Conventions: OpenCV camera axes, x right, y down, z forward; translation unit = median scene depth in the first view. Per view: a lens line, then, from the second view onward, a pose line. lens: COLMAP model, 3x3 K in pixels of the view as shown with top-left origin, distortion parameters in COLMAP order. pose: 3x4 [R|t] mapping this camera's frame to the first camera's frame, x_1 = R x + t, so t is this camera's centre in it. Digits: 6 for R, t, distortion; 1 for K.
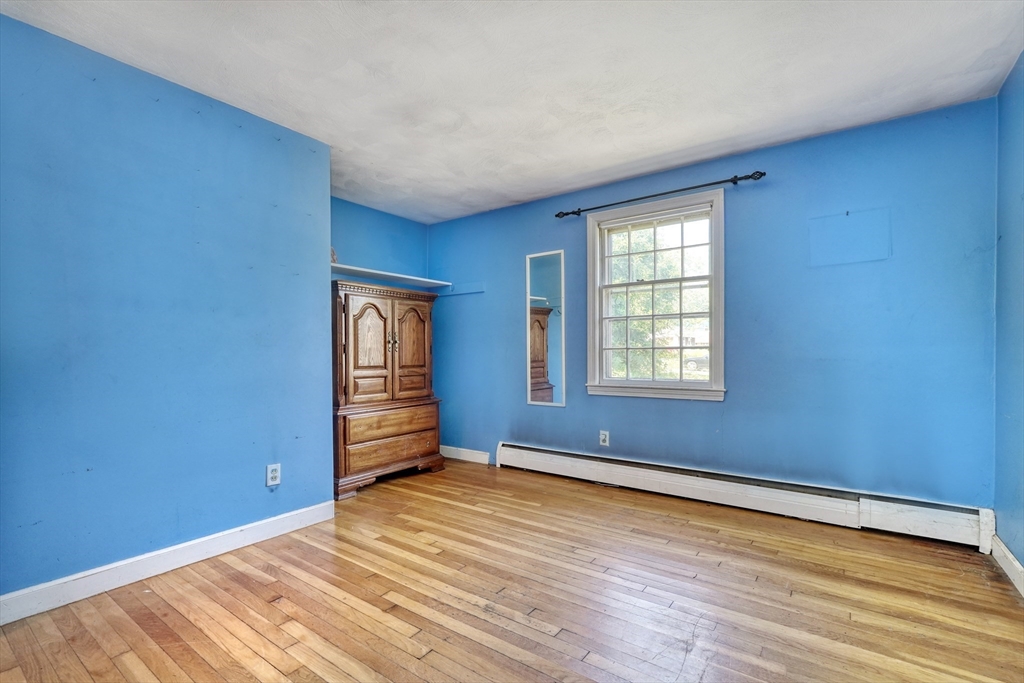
lens RADIAL K [[444.8, 0, 514.0], [0, 444.8, 357.8], [0, 0, 1]] dist [-0.003186, -0.000273]
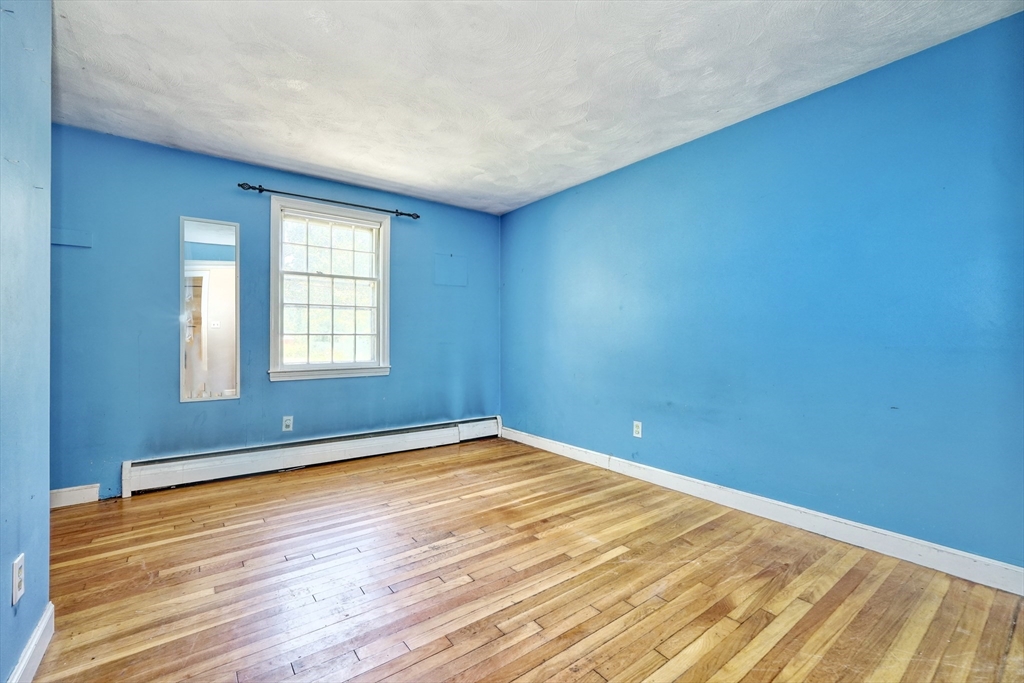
lens RADIAL K [[438.5, 0, 507.1], [0, 438.5, 338.8], [0, 0, 1]] dist [-0.010786, 0.009767]
pose [[0.315615, 0.004650, 0.948876, -0.637577], [0.009044, 0.999928, -0.007908, 0.002336], [-0.948844, 0.011077, 0.315550, 0.240892]]
